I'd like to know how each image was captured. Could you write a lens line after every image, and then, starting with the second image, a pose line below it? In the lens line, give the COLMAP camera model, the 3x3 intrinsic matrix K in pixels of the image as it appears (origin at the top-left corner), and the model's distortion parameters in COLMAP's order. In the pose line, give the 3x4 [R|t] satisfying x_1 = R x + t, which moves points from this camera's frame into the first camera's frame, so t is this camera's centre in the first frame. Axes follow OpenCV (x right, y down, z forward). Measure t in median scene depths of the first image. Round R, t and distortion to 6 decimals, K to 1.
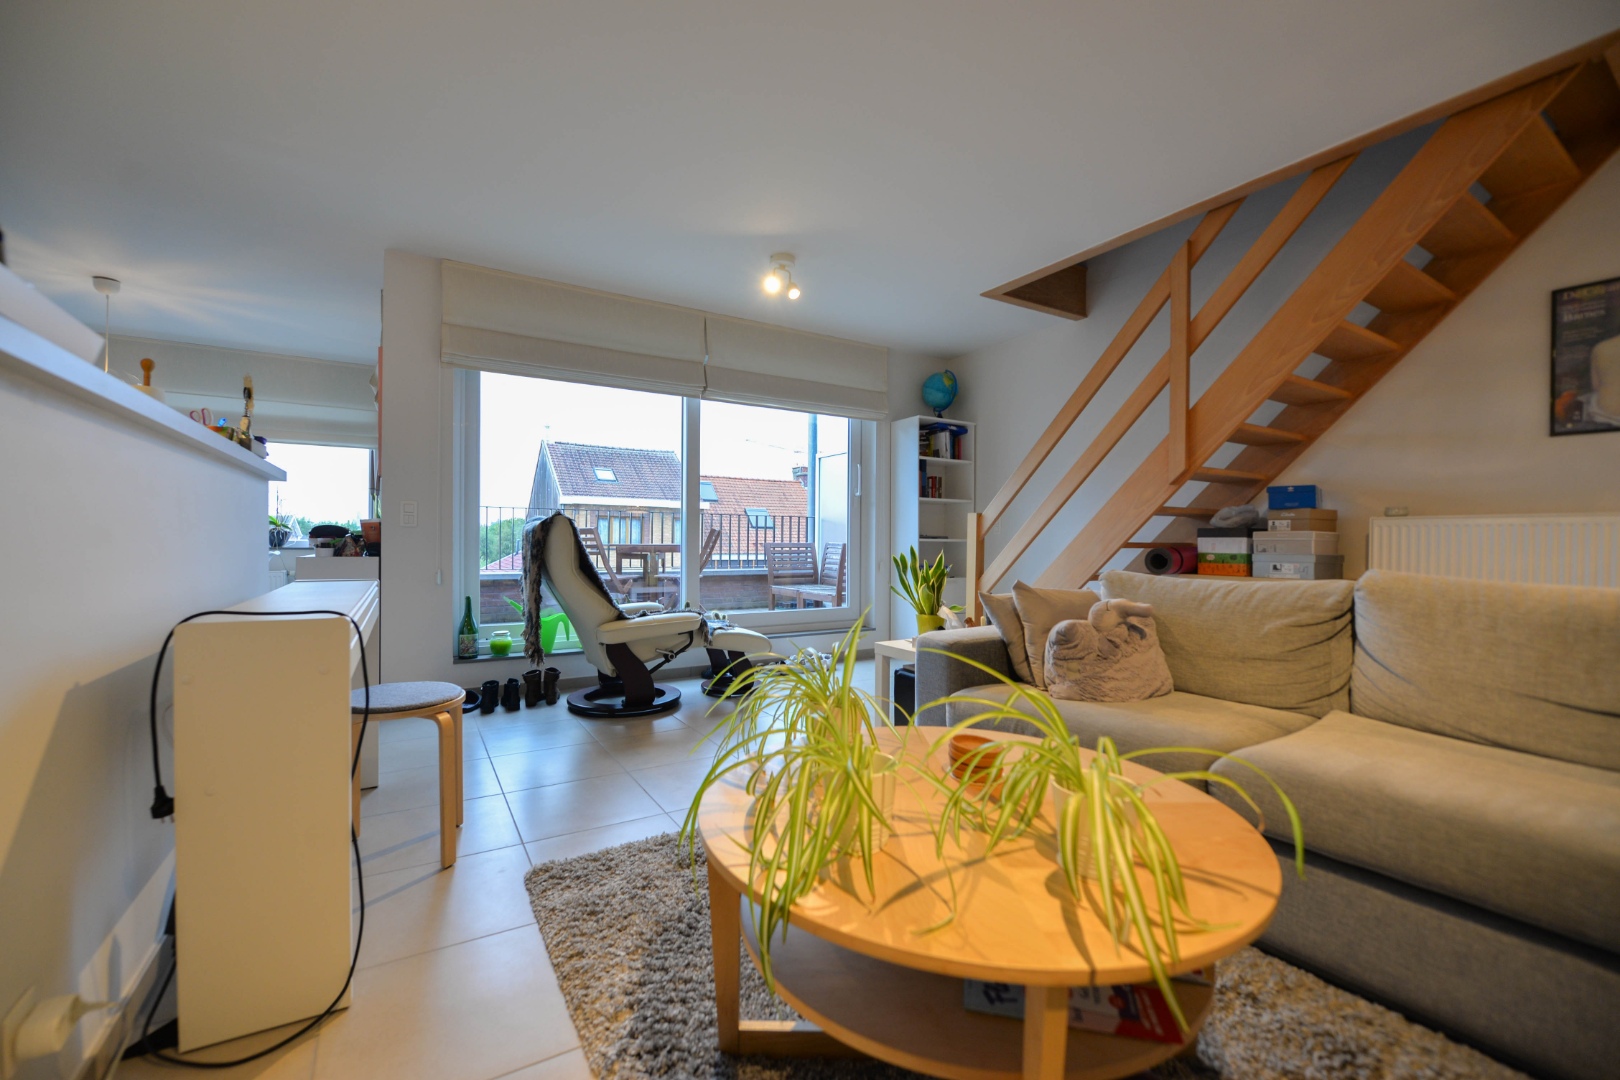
lens RADIAL K [[645.1, 0, 810.0], [0, 645.1, 540.0], [0, 0, 1]] dist [-0.017821, -0.000374]
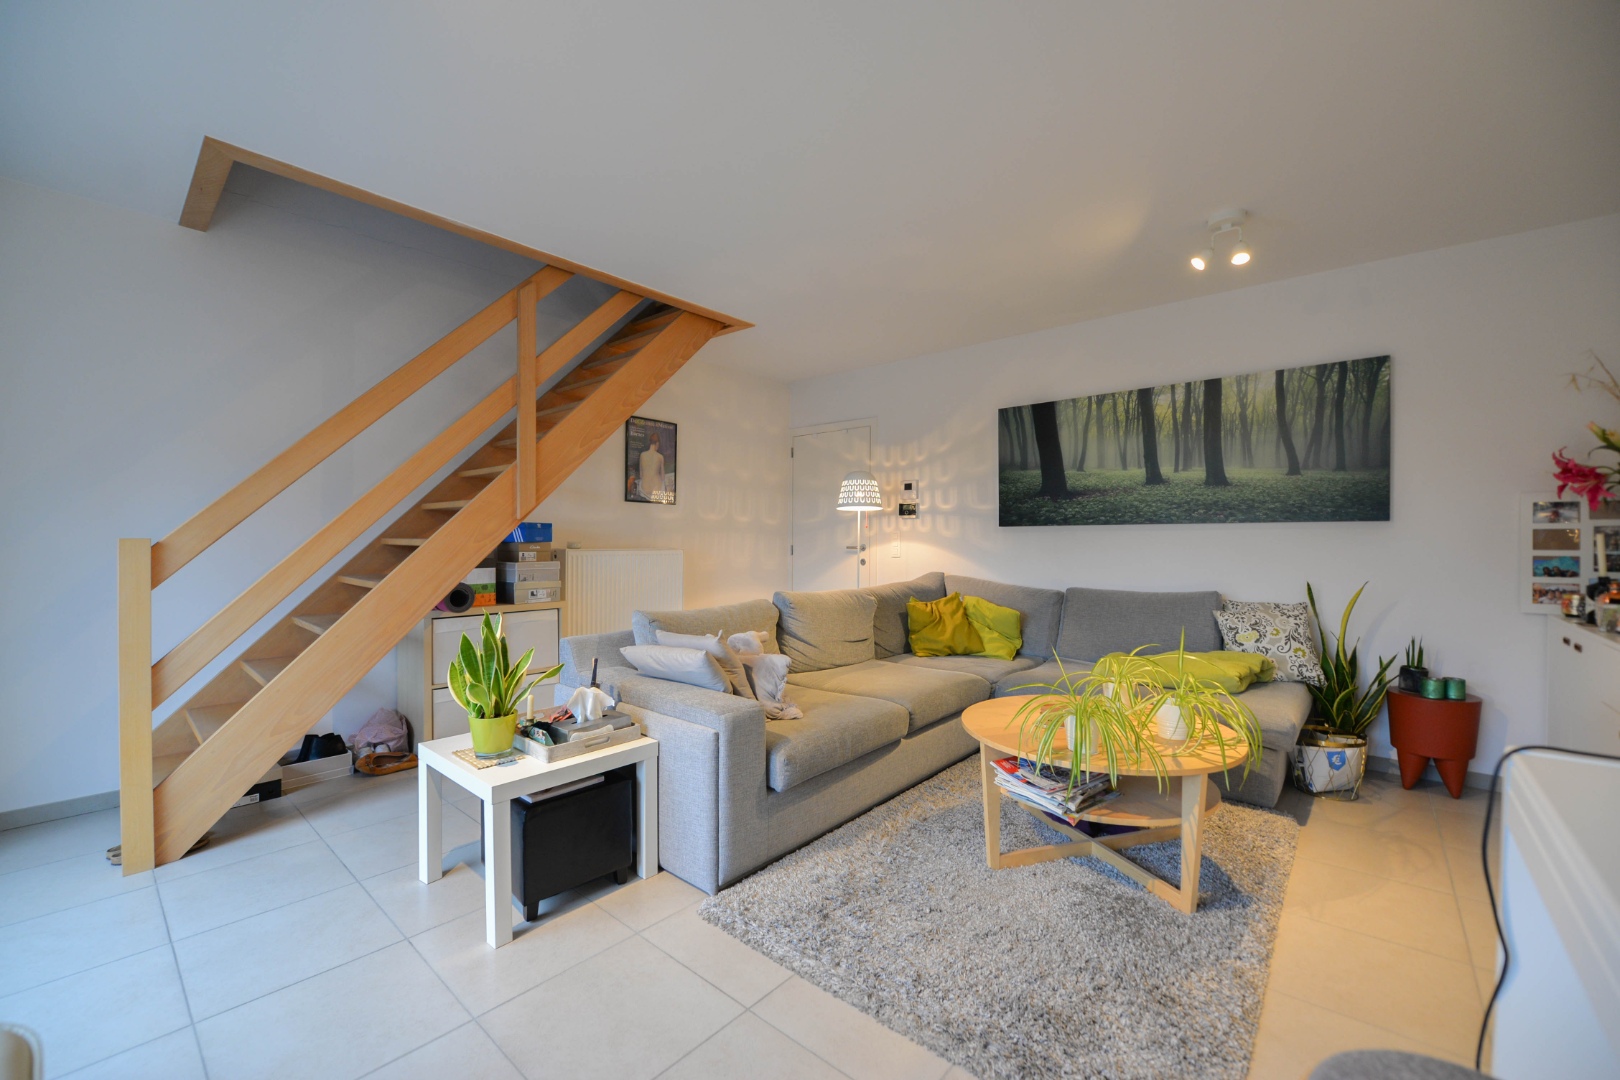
lens RADIAL K [[645.1, 0, 810.0], [0, 645.1, 540.0], [0, 0, 1]] dist [-0.017821, -0.000374]
pose [[-0.306212, -0.011760, 0.951891, -0.522502], [-0.008994, 0.999915, 0.009460, -0.069574], [-0.951921, -0.005664, -0.306292, 0.900299]]
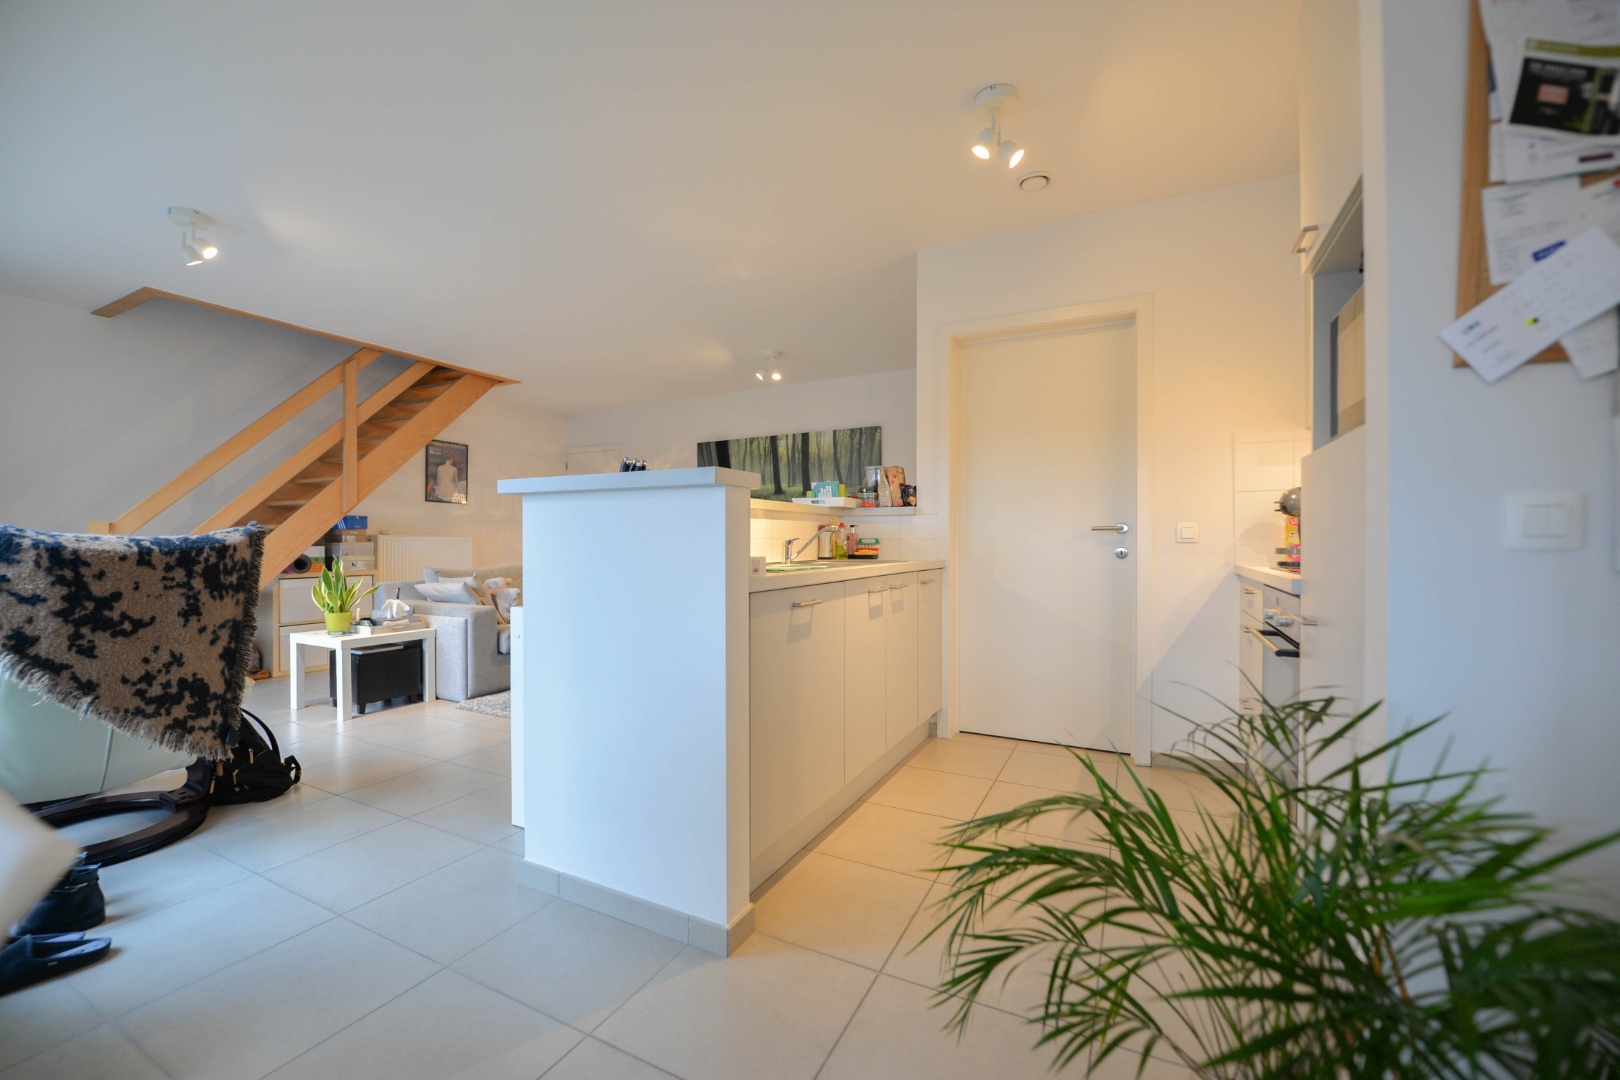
lens RADIAL K [[645.1, 0, 810.0], [0, 645.1, 540.0], [0, 0, 1]] dist [-0.017821, -0.000374]
pose [[-0.521856, -0.007044, 0.853005, -1.341023], [-0.006382, 0.999970, 0.004353, -0.035582], [-0.853010, -0.003172, -0.521885, 0.872543]]
